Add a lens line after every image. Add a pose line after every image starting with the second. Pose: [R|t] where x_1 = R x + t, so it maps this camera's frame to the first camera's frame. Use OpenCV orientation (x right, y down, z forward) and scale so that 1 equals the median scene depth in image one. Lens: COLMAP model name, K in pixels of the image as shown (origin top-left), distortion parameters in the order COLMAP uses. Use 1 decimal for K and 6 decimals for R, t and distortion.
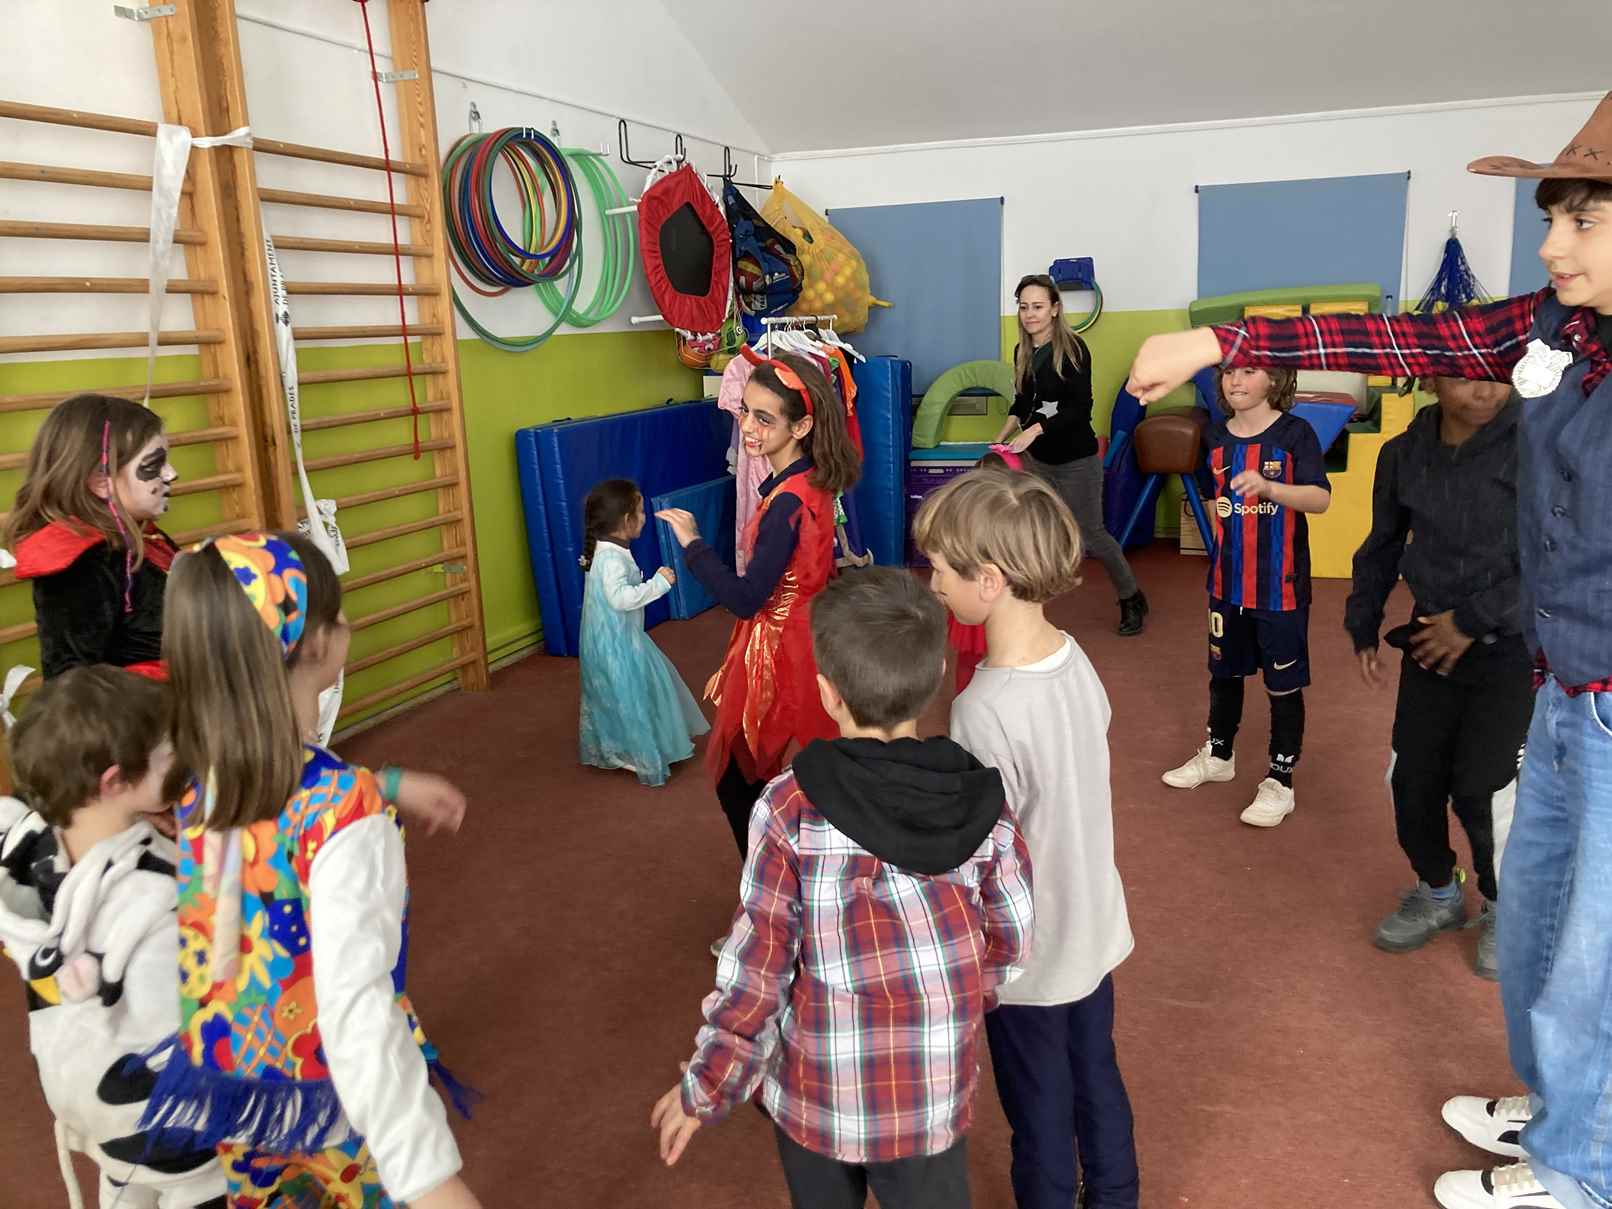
lens RADIAL K [[1324.7, 0, 799.5], [0, 1324.7, 583.2], [0, 0, 1]] dist [0.061757, -0.038816]
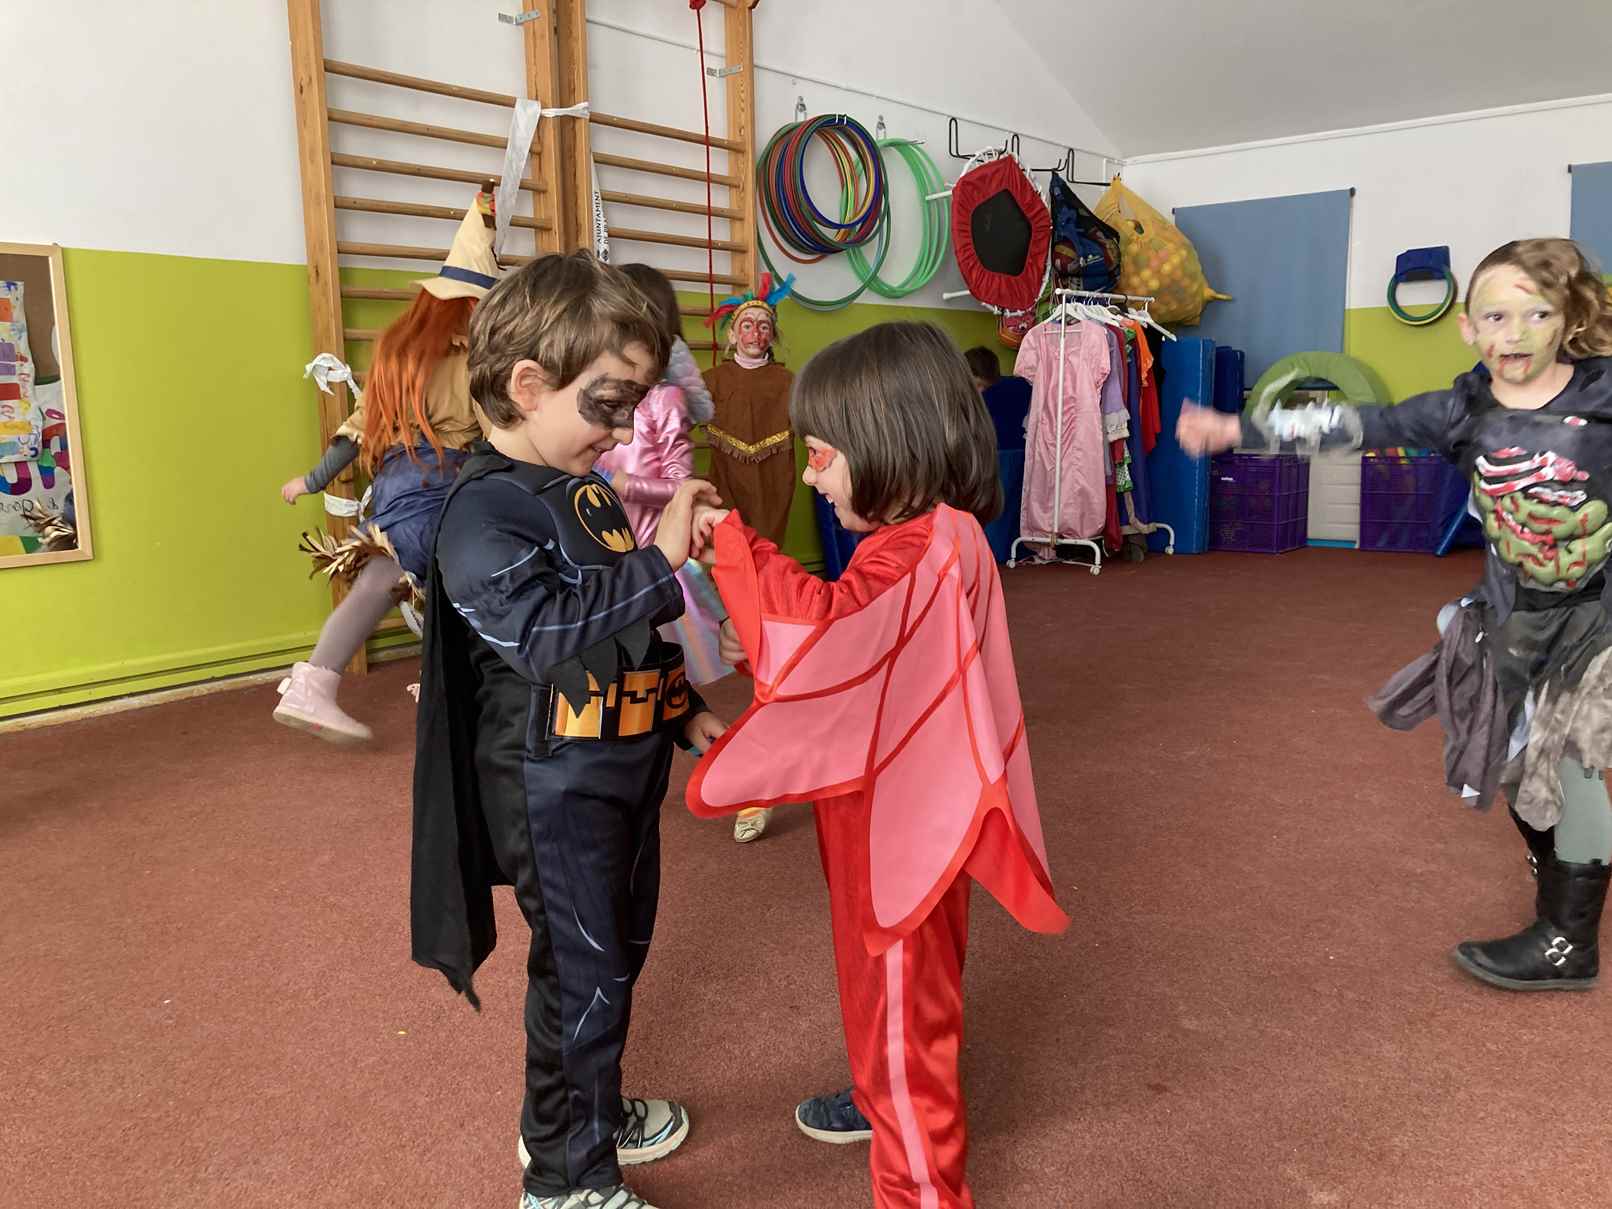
lens RADIAL K [[1324.7, 0, 793.0], [0, 1324.7, 577.9], [0, 0, 1]] dist [0.061757, -0.038816]
pose [[0.939203, 0.073705, -0.335359, 0.150400], [-0.089688, 0.995443, -0.032400, 0.086708], [0.331443, 0.060508, 0.941533, -0.070702]]
